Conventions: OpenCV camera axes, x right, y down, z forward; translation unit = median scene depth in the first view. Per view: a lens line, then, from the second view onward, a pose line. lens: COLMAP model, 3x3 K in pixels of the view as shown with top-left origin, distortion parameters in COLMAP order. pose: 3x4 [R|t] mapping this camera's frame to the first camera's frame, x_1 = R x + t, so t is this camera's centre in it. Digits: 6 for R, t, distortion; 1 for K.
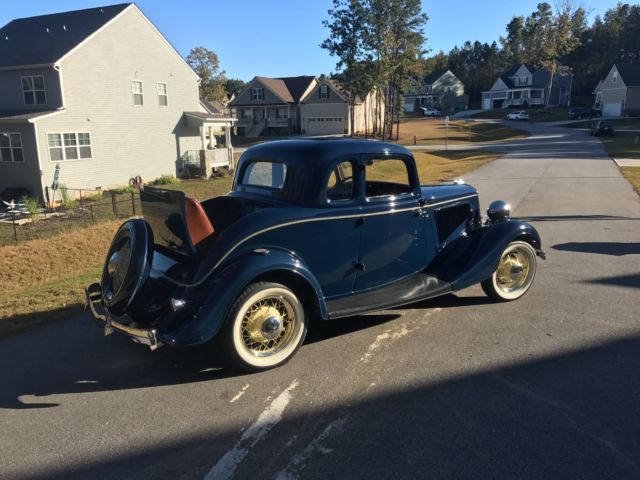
lens RADIAL K [[531.3, 0, 320.0], [0, 531.3, 240.0], [0, 0, 1]] dist [0.000197, -0.009426]
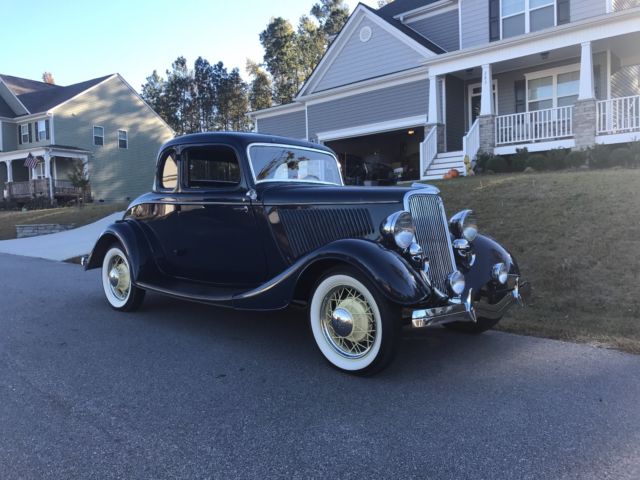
lens RADIAL K [[531.3, 0, 320.0], [0, 531.3, 240.0], [0, 0, 1]] dist [0.000197, -0.009426]
pose [[0.878282, -0.028796, 0.477275, 0.166819], [0.118478, 0.980163, -0.158885, -0.142739], [-0.463232, 0.196092, 0.864271, 0.598319]]
